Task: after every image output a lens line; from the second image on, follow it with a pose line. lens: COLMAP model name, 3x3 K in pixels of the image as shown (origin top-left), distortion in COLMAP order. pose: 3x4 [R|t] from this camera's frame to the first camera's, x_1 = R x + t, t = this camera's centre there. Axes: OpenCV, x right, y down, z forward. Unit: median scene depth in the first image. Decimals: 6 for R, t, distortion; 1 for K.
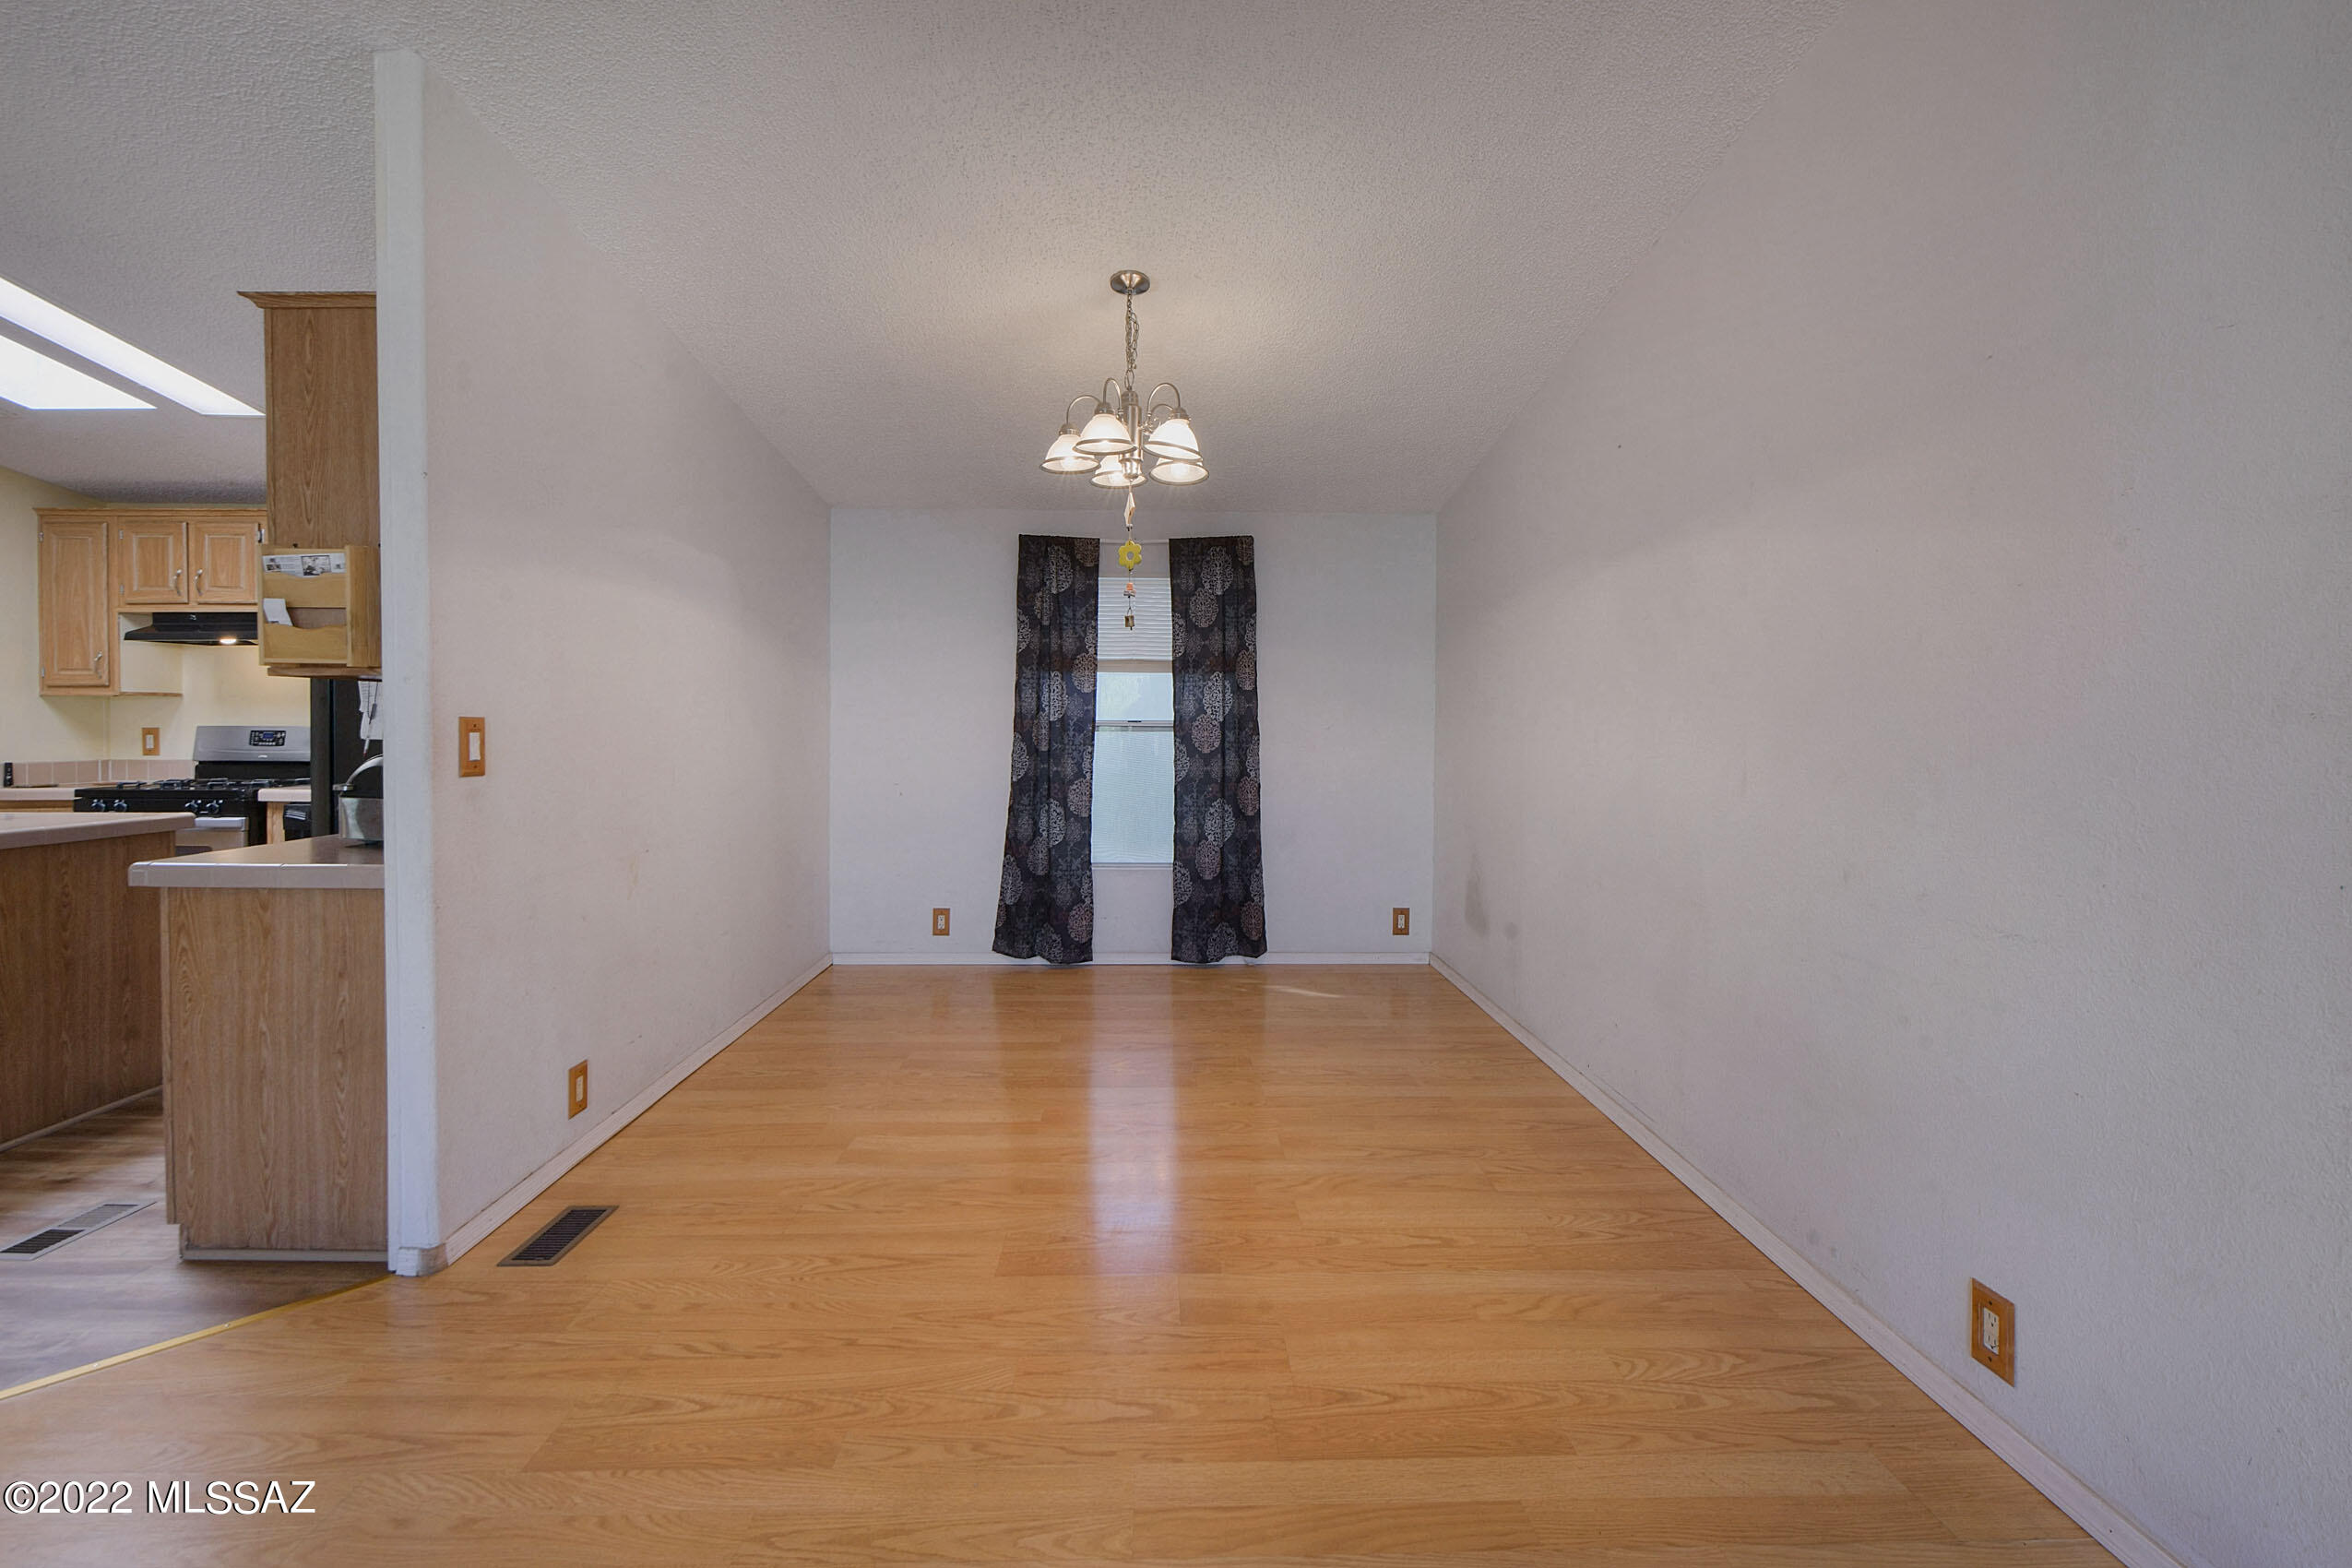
lens RADIAL K [[950.5, 0, 1112.9], [0, 950.5, 724.8], [0, 0, 1]] dist [-0.007584, 0.000070]
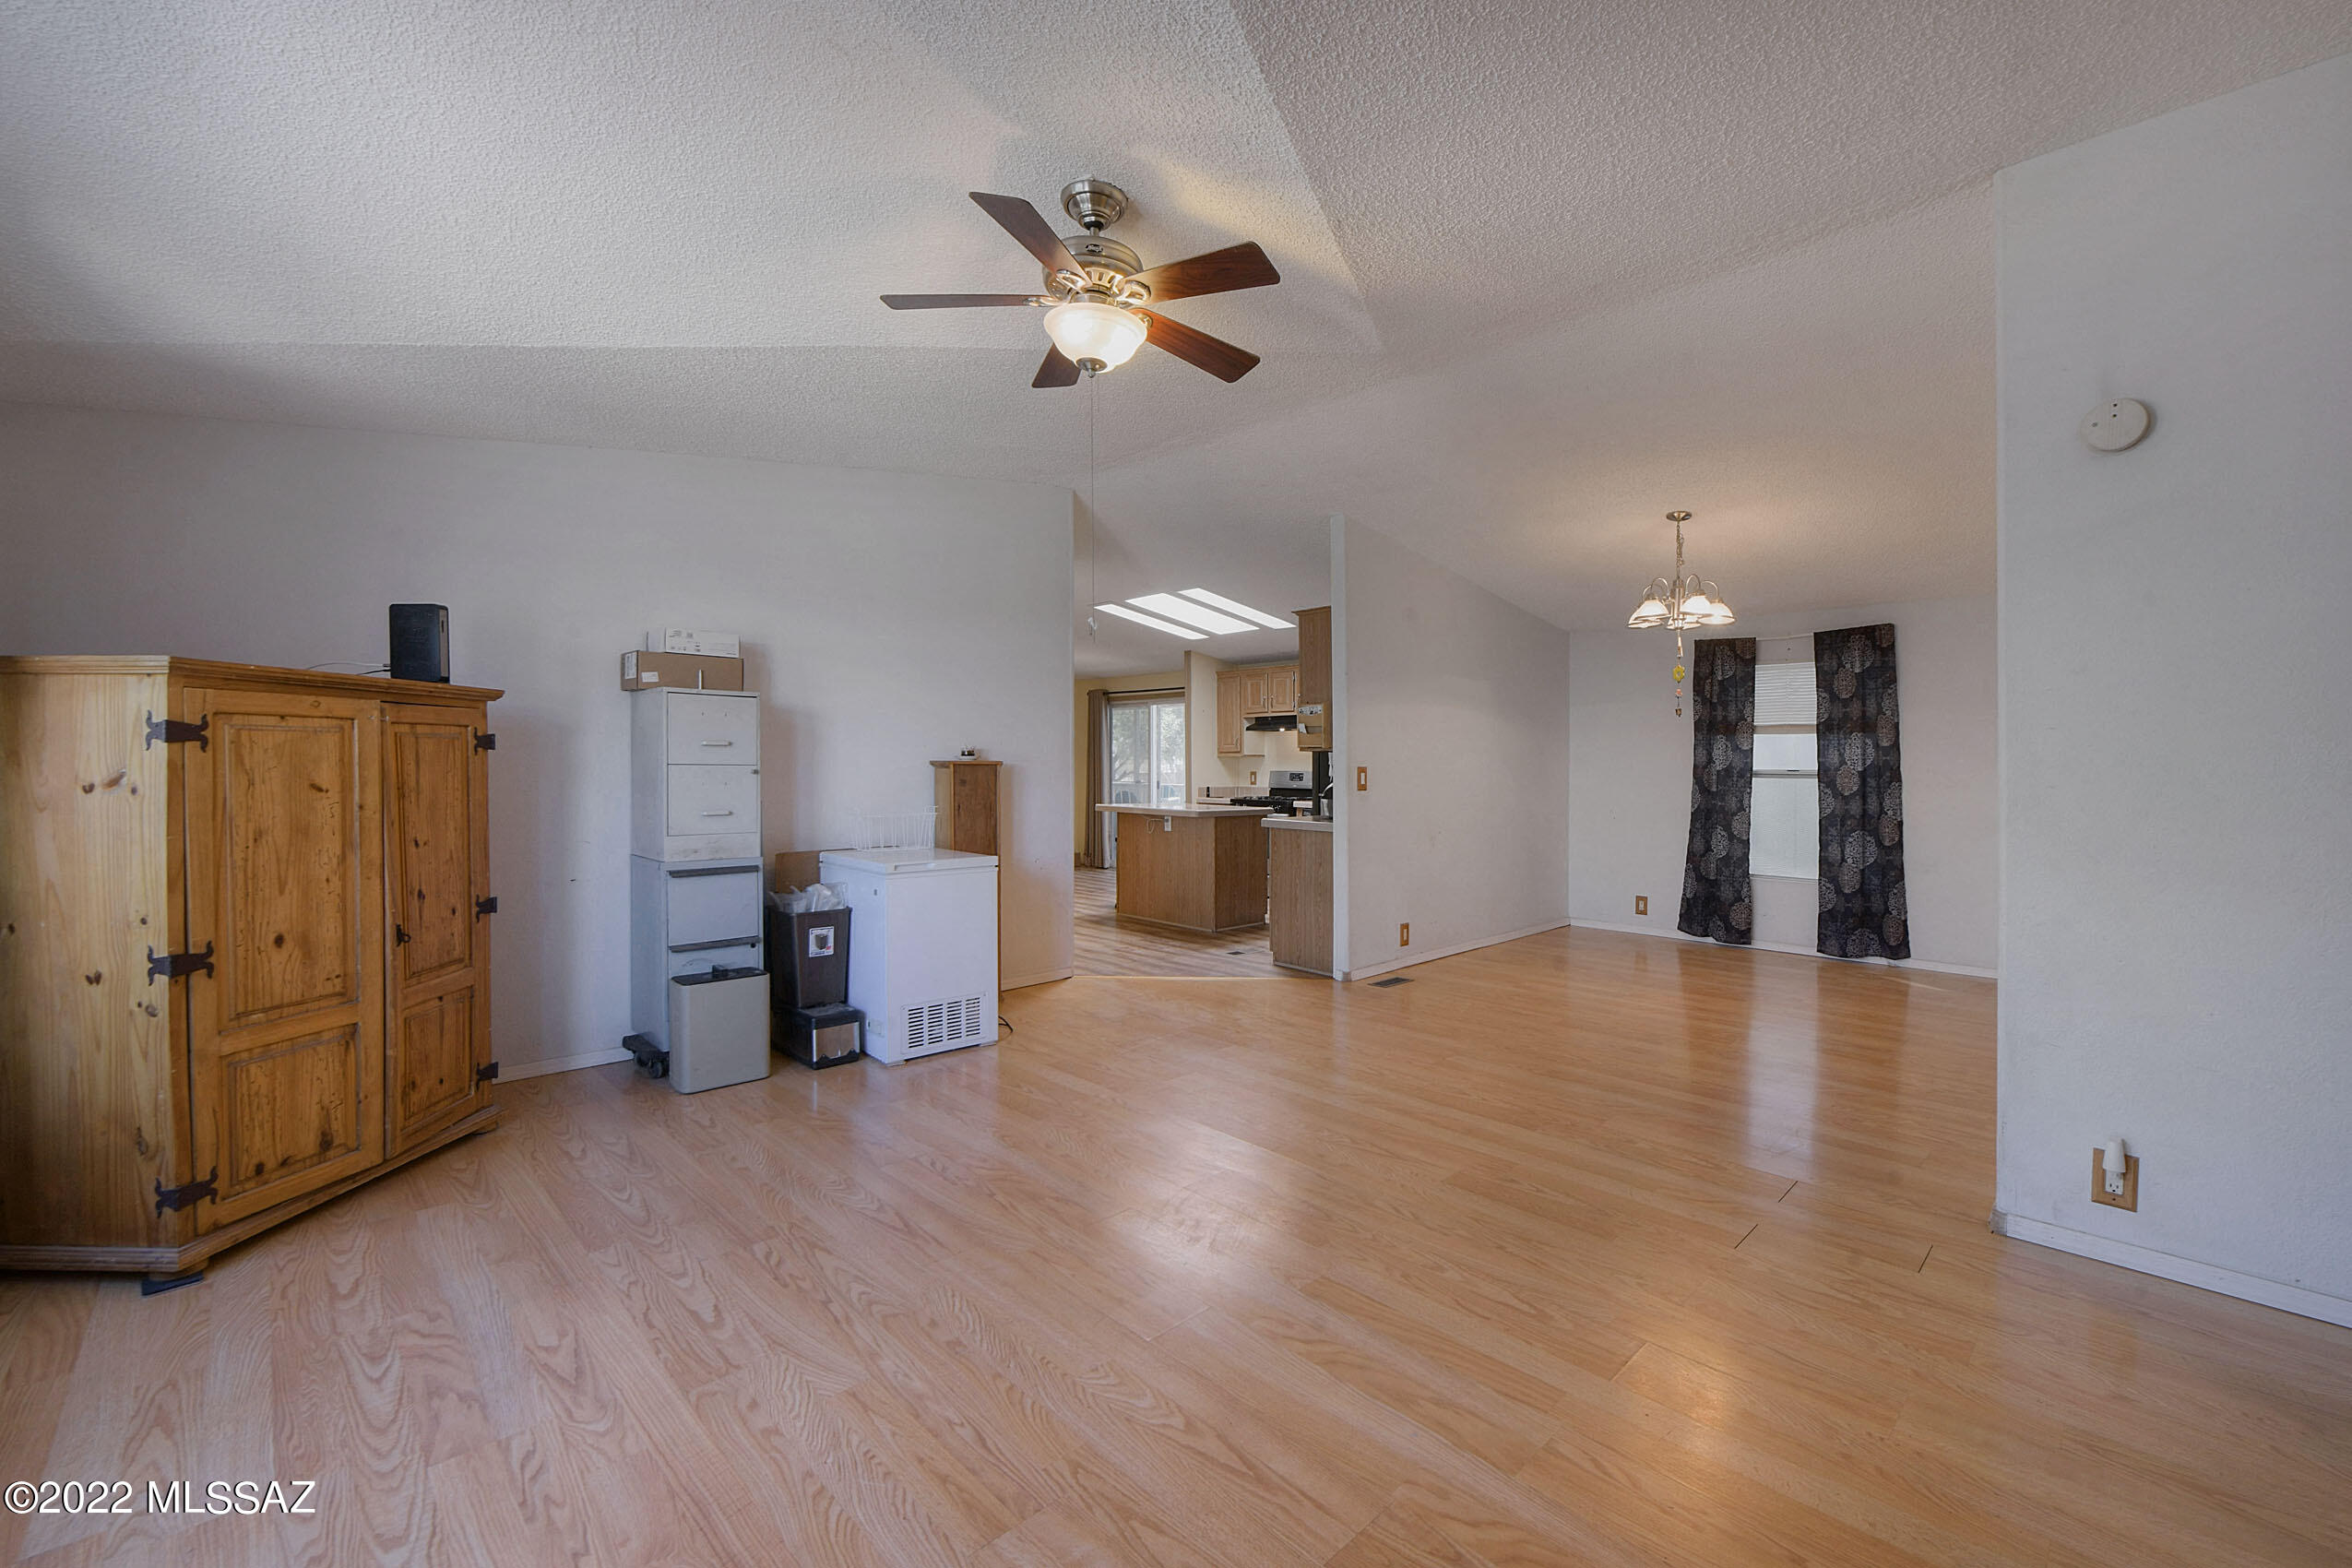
lens RADIAL K [[950.5, 0, 1173.5], [0, 950.5, 766.3], [0, 0, 1]] dist [-0.007584, 0.000070]
pose [[0.658174, 0.000574, -0.752865, 0.465450], [-0.006949, 0.999962, -0.005313, 0.003756], [0.752834, 0.008729, 0.658153, -0.539833]]
